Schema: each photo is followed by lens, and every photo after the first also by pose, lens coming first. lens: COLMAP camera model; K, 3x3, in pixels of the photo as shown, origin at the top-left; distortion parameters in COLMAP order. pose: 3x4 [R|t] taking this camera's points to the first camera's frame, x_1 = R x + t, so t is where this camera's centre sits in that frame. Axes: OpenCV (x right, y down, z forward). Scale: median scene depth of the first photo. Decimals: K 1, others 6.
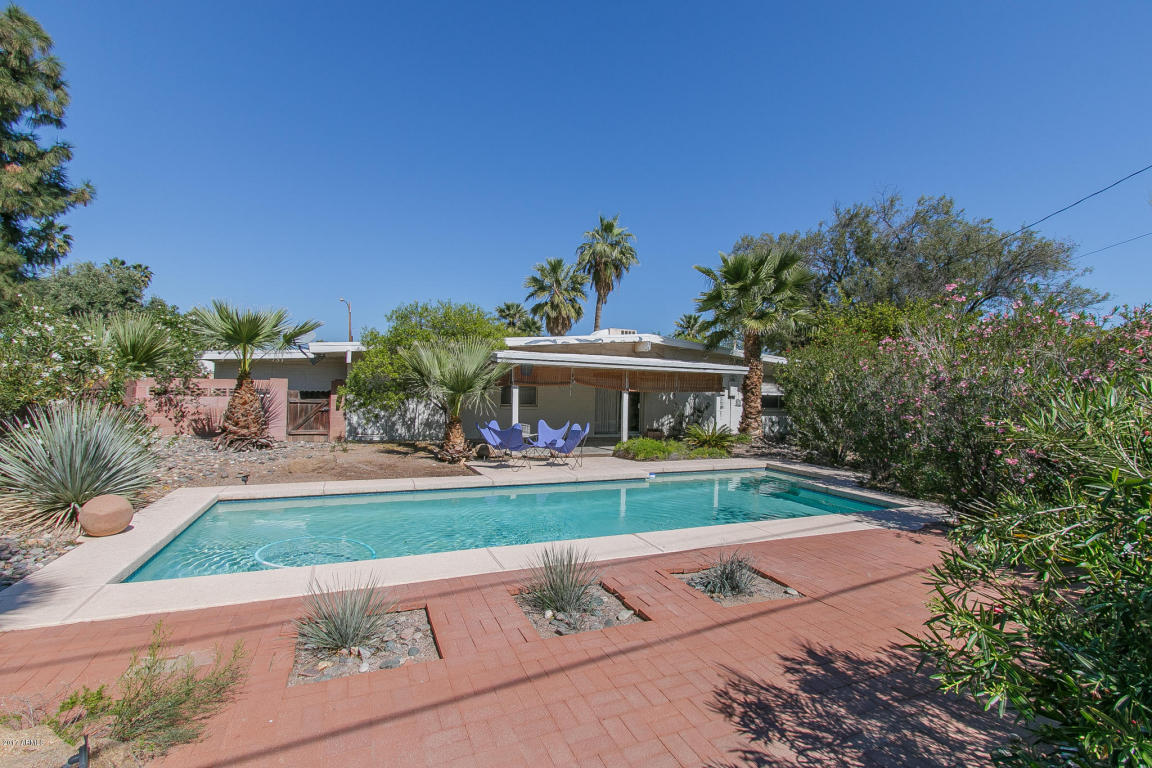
lens RADIAL K [[548.5, 0, 576.0], [0, 548.5, 384.0], [0, 0, 1]] dist [-0.001504, 0.000016]
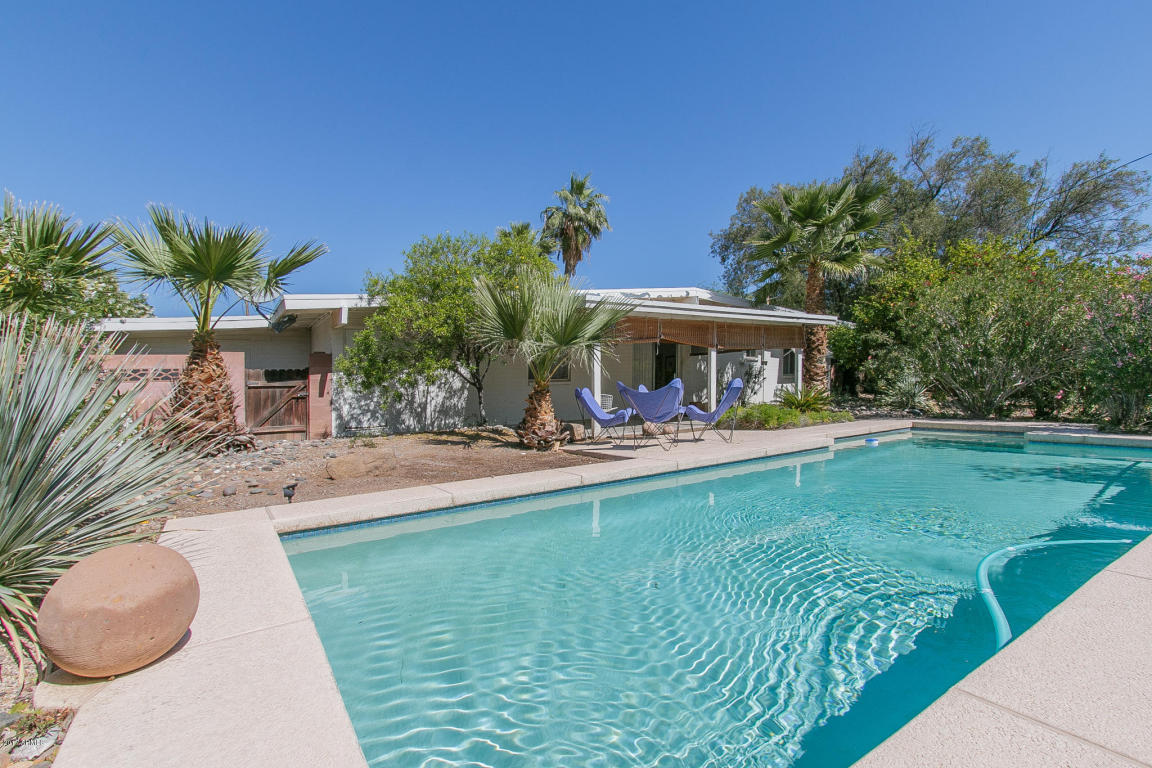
lens RADIAL K [[548.5, 0, 576.0], [0, 548.5, 384.0], [0, 0, 1]] dist [-0.001504, 0.000016]
pose [[0.978410, -0.053778, 0.199556, -0.258962], [0.053400, 0.998547, 0.007278, 0.046438], [-0.199657, 0.003535, 0.979859, 0.247526]]
